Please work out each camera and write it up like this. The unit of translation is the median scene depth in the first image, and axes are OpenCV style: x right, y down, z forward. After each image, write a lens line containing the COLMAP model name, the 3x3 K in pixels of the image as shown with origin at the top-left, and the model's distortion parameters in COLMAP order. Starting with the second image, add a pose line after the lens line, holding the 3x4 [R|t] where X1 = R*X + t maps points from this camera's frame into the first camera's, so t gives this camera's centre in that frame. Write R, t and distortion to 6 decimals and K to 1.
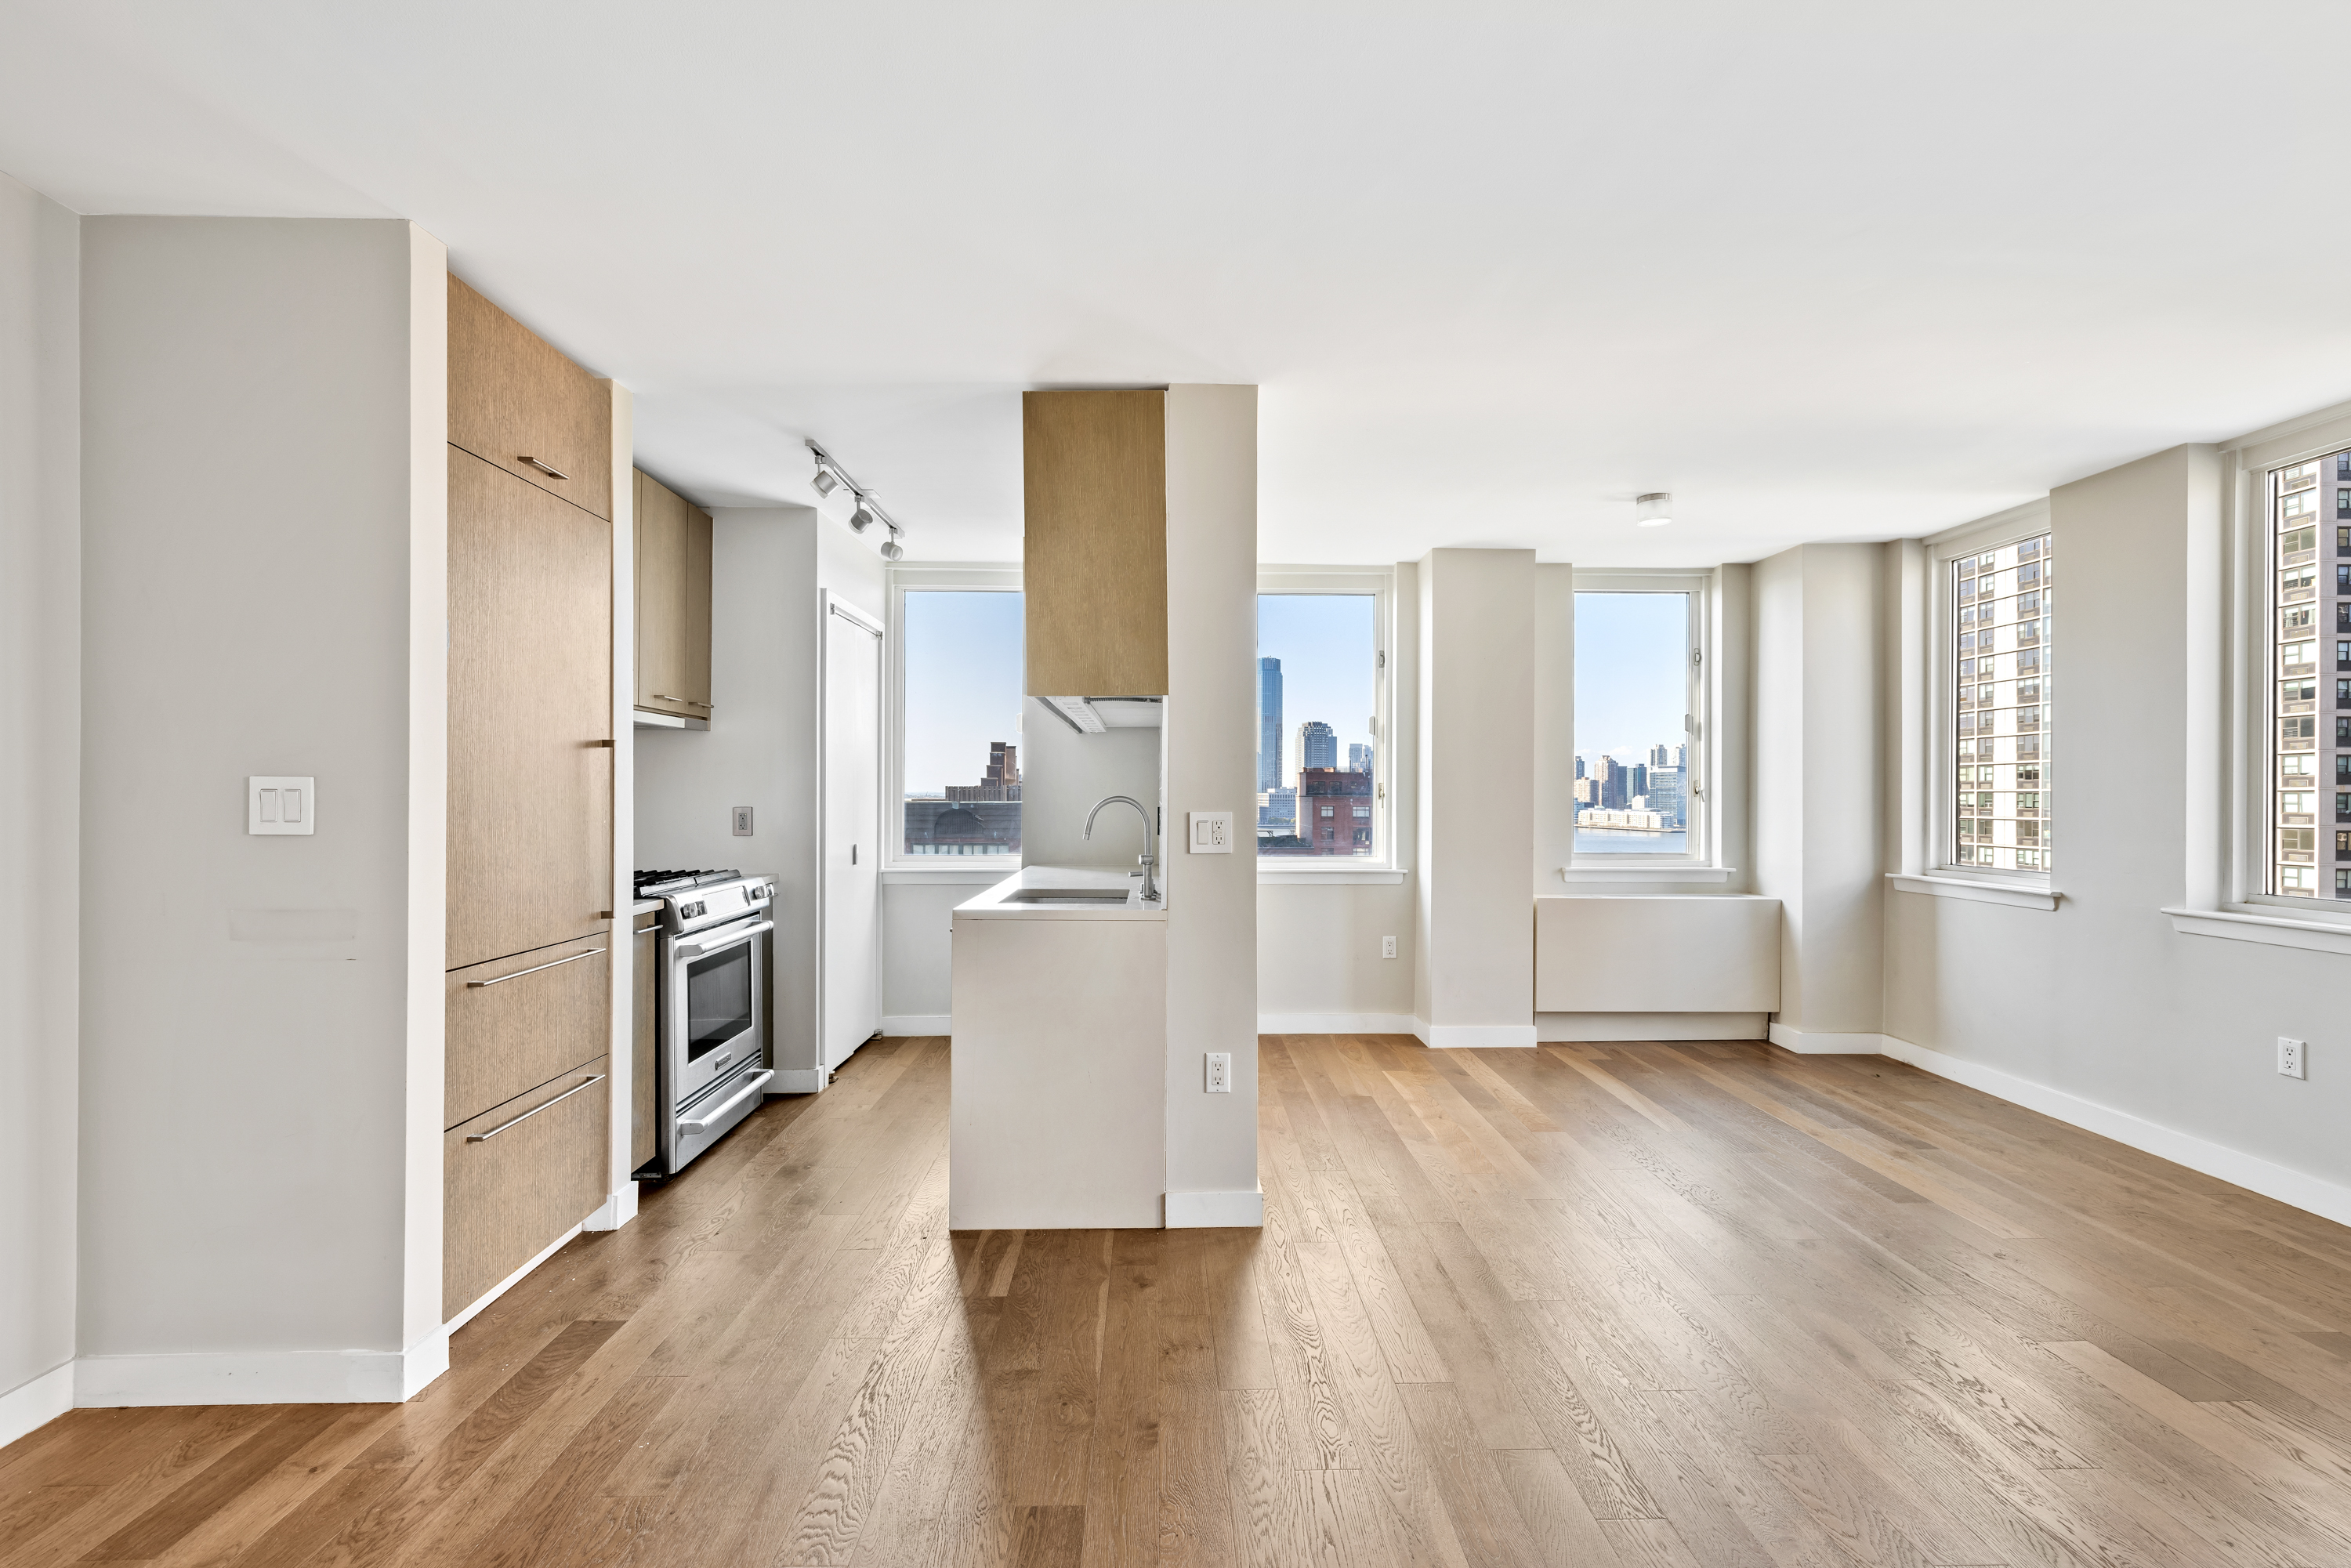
lens RADIAL K [[1008.7, 0, 1181.2], [0, 1008.7, 792.1], [0, 0, 1]] dist [0.001060, 0.000070]
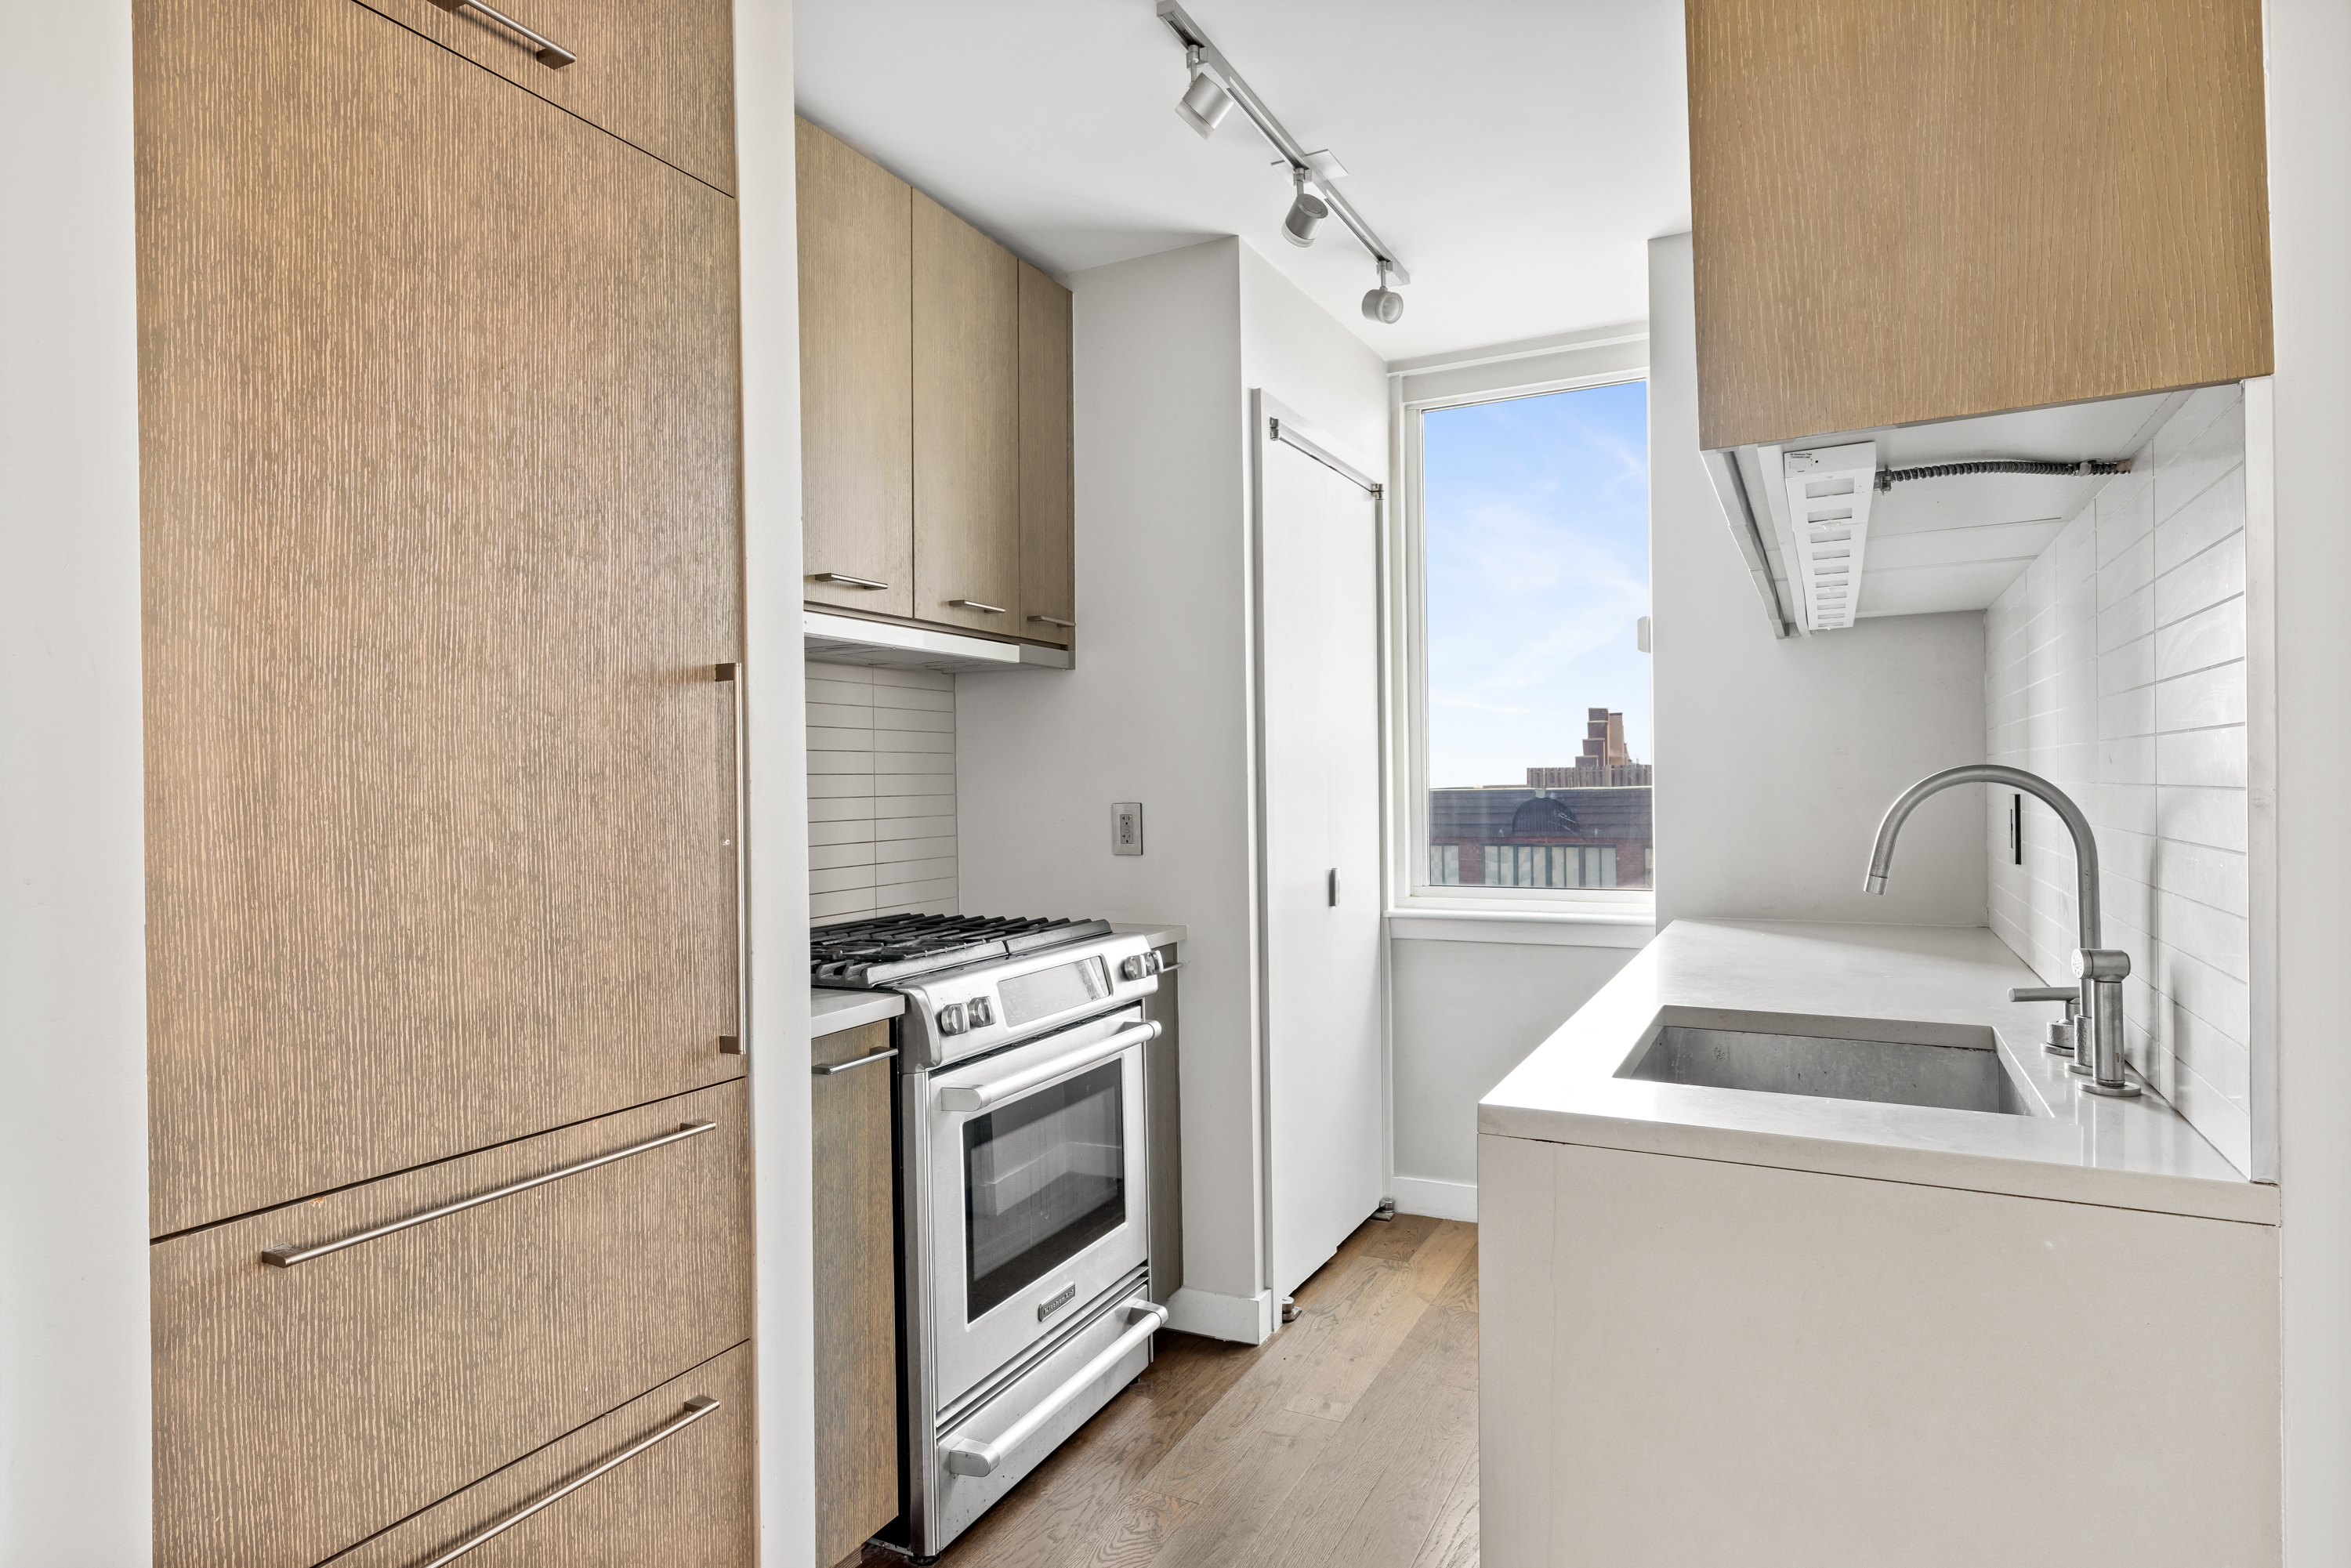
lens RADIAL K [[1297.7, 0, 1184.7], [0, 1297.7, 787.9], [0, 0, 1]] dist [0.001744, -0.000511]
pose [[0.882720, -0.014105, -0.469687, -0.071647], [0.018159, 0.999827, 0.004102, 0.004002], [0.469548, -0.012149, 0.882823, 0.385974]]
